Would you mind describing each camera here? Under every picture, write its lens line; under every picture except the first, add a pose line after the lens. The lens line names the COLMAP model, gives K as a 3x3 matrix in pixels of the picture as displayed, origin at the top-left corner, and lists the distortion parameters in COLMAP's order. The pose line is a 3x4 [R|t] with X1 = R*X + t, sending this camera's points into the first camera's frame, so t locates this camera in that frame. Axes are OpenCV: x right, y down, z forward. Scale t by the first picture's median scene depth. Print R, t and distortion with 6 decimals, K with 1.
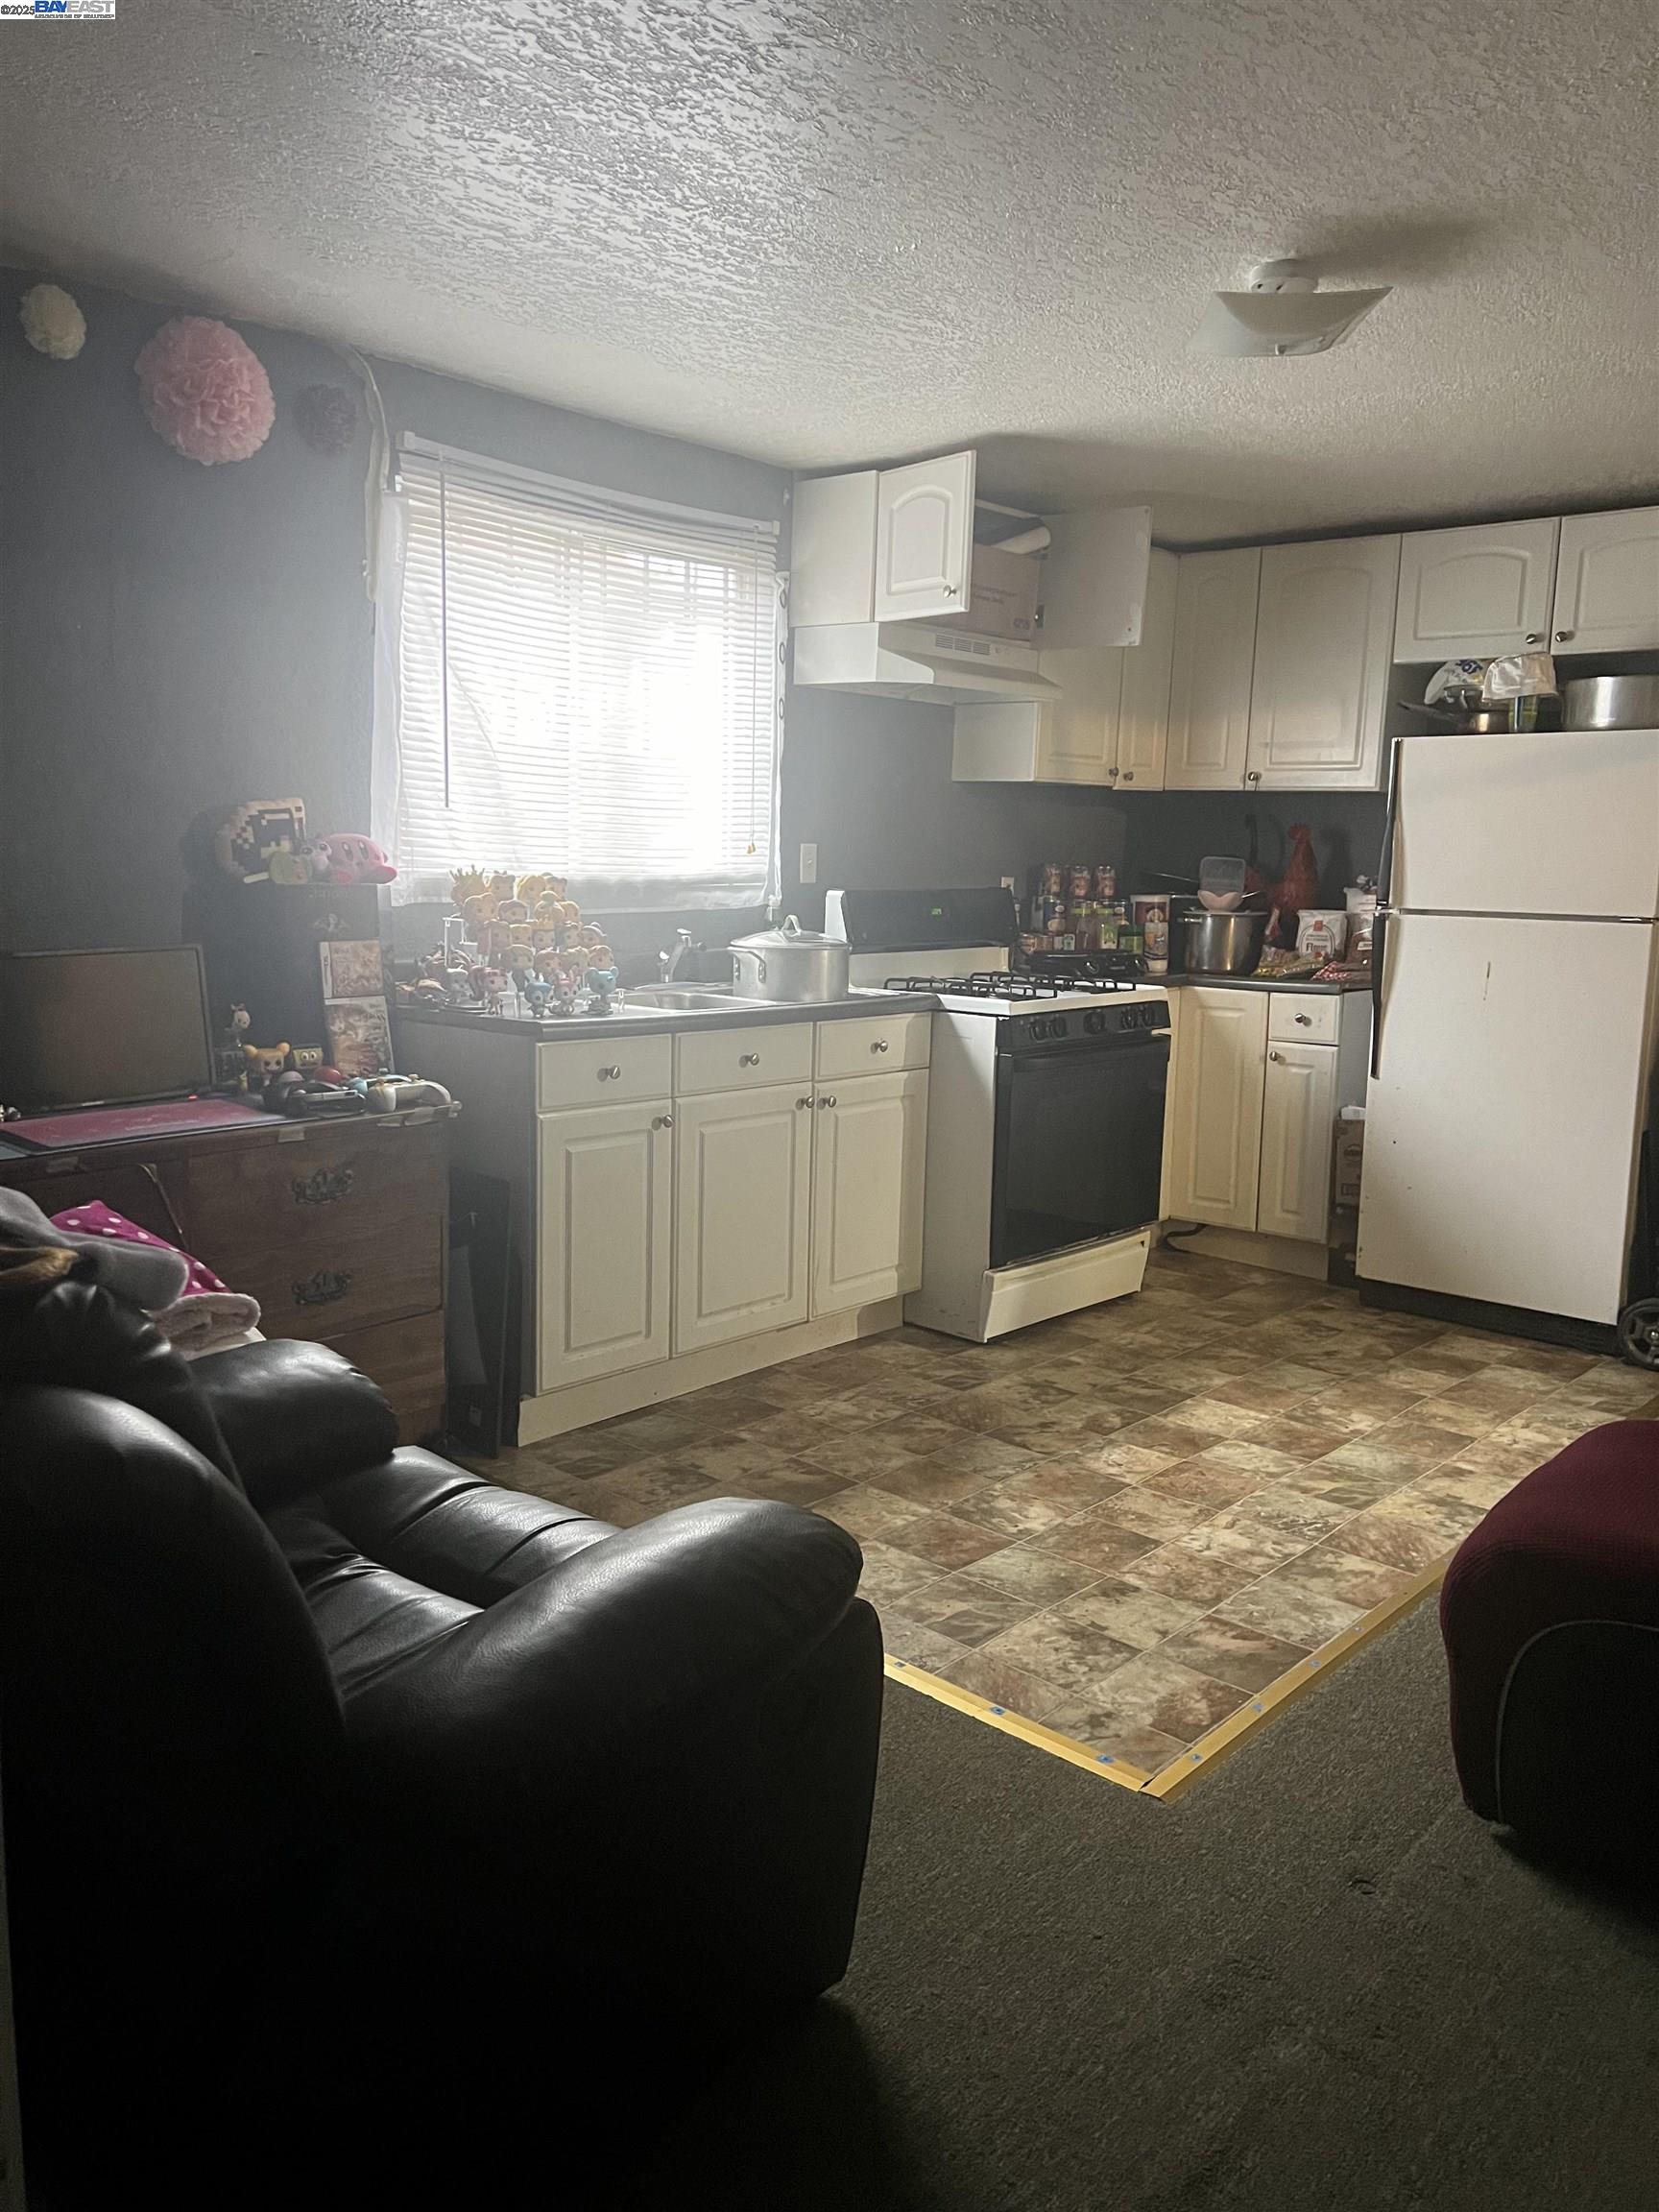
lens RADIAL K [[1650.4, 0, 821.1], [0, 1650.4, 1098.5], [0, 0, 1]] dist [0.049403, -0.036387]
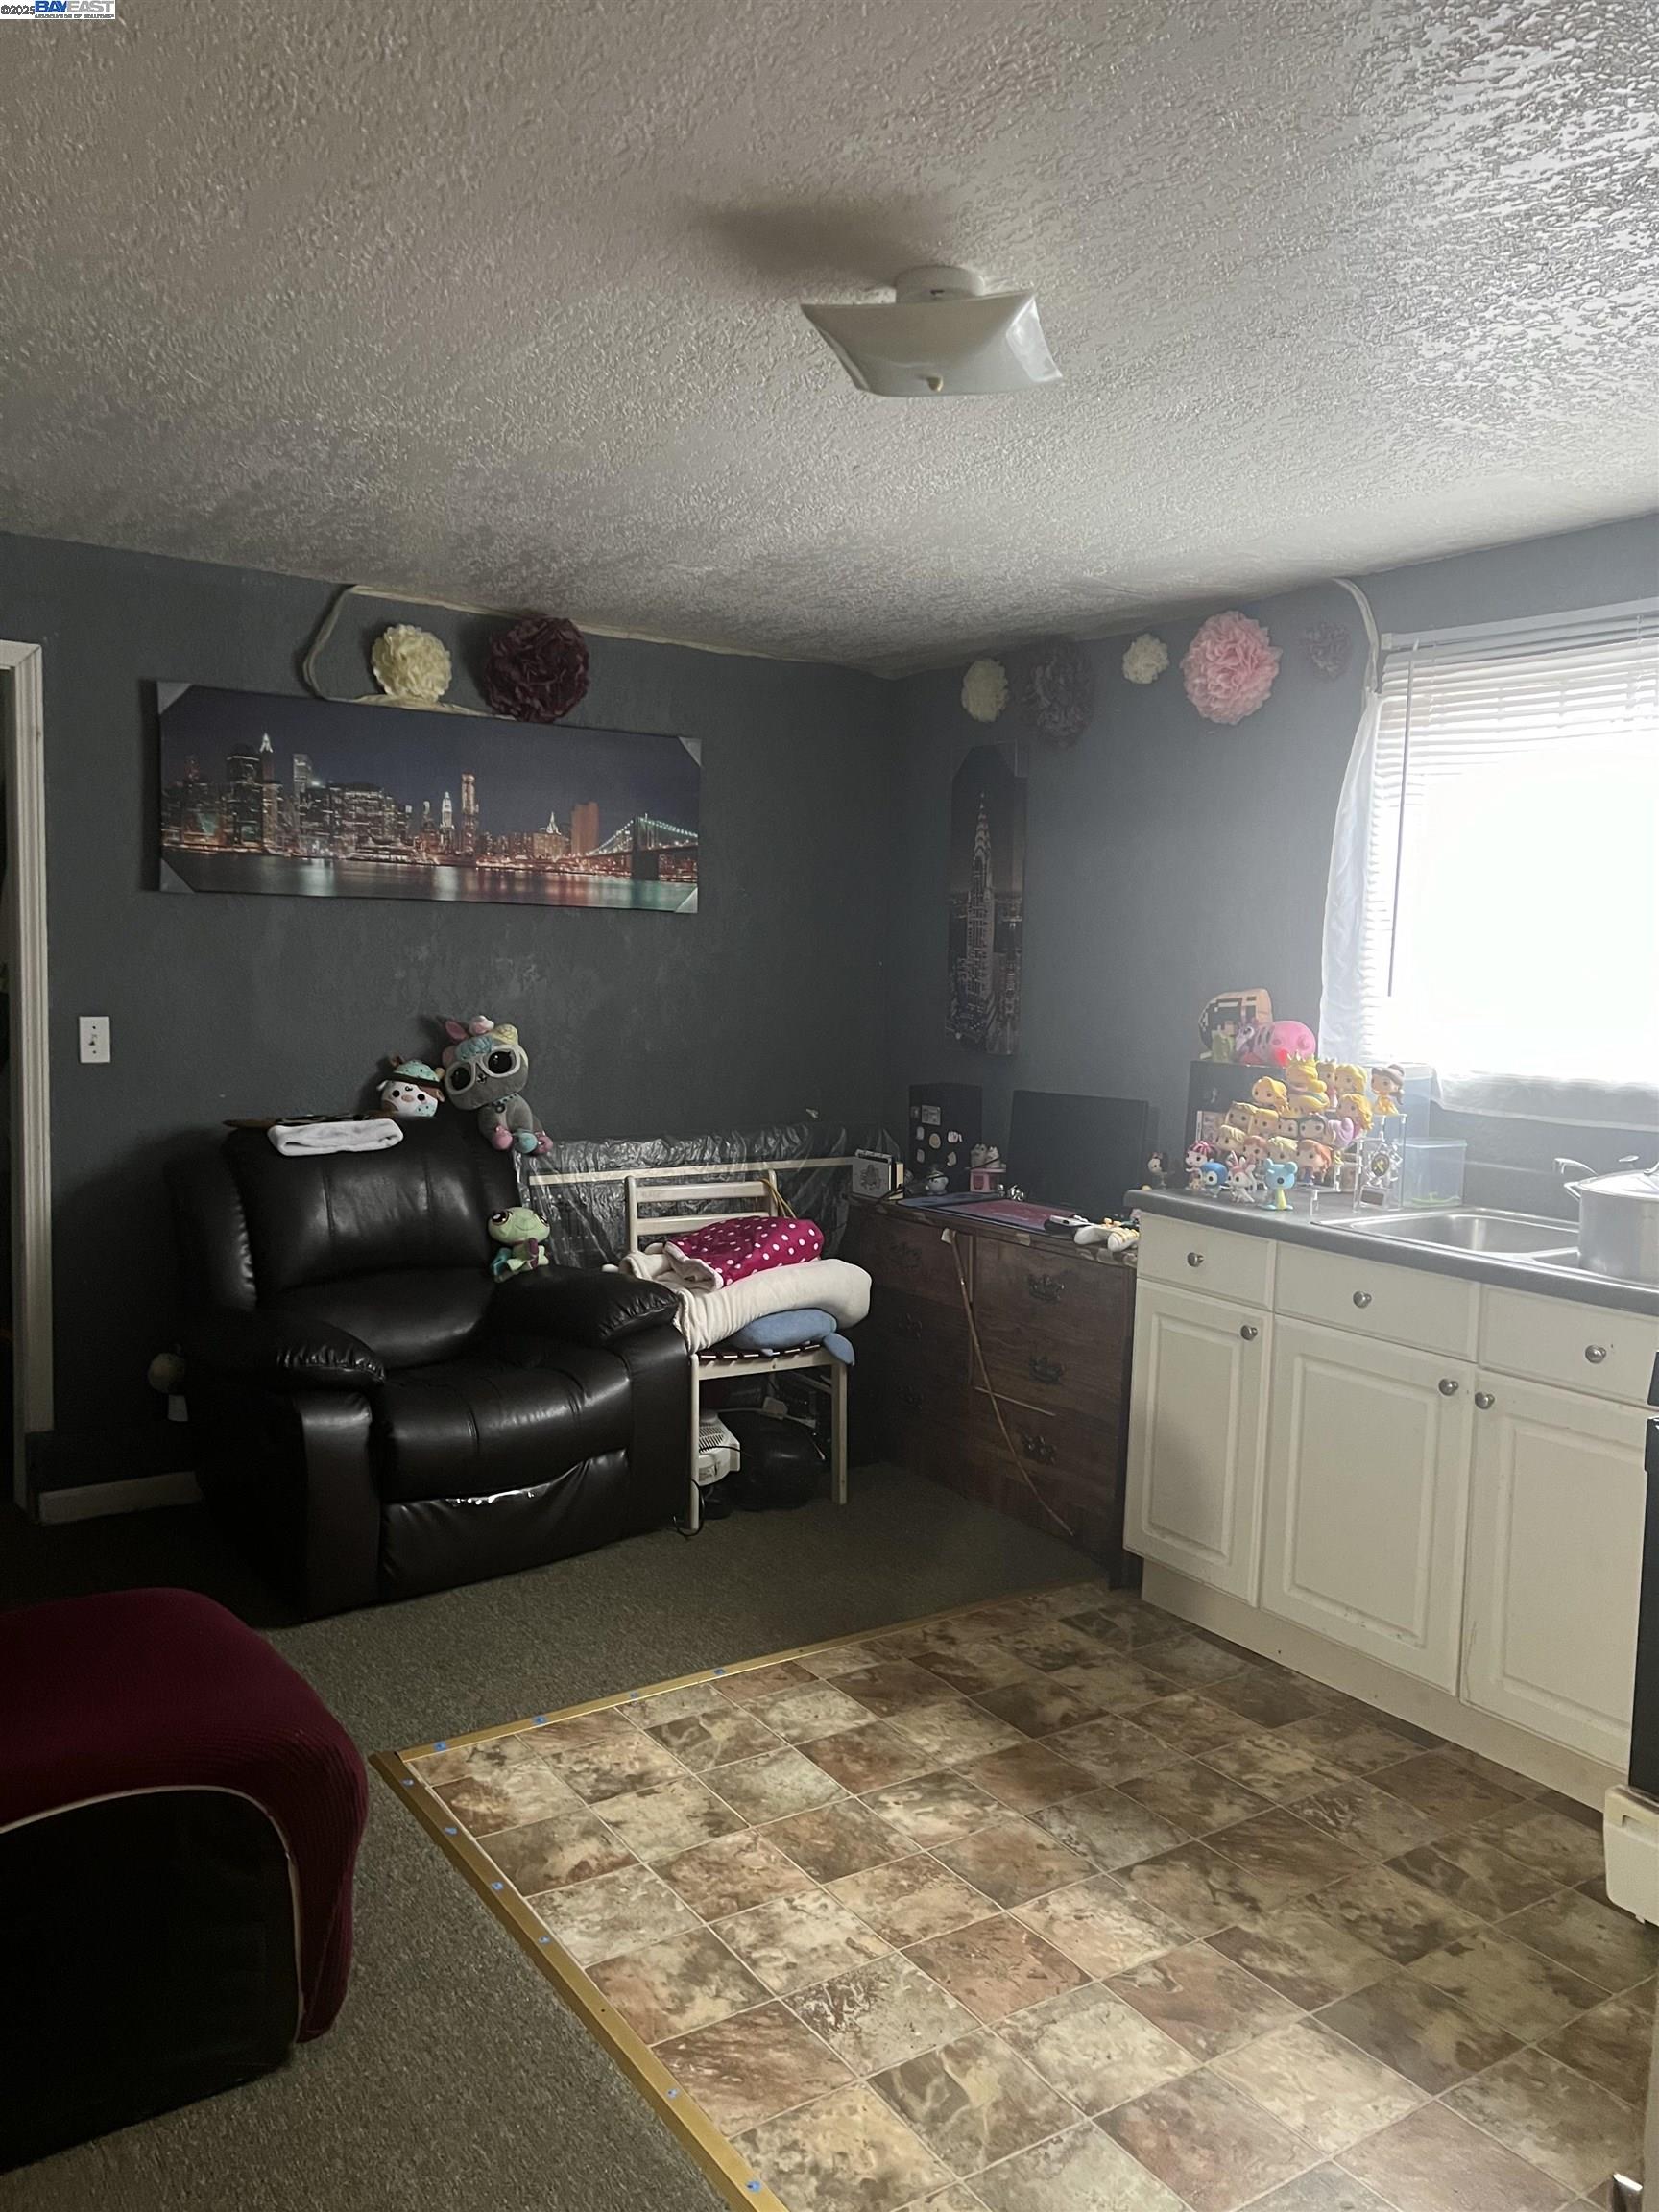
lens RADIAL K [[1650.4, 0, 822.5], [0, 1650.4, 1108.0], [0, 0, 1]] dist [0.049403, -0.036387]
pose [[-0.236463, 0.053615, -0.970160, 0.890896], [-0.180217, 0.978731, 0.098014, -0.163972], [0.954781, 0.198016, -0.221772, 1.017112]]
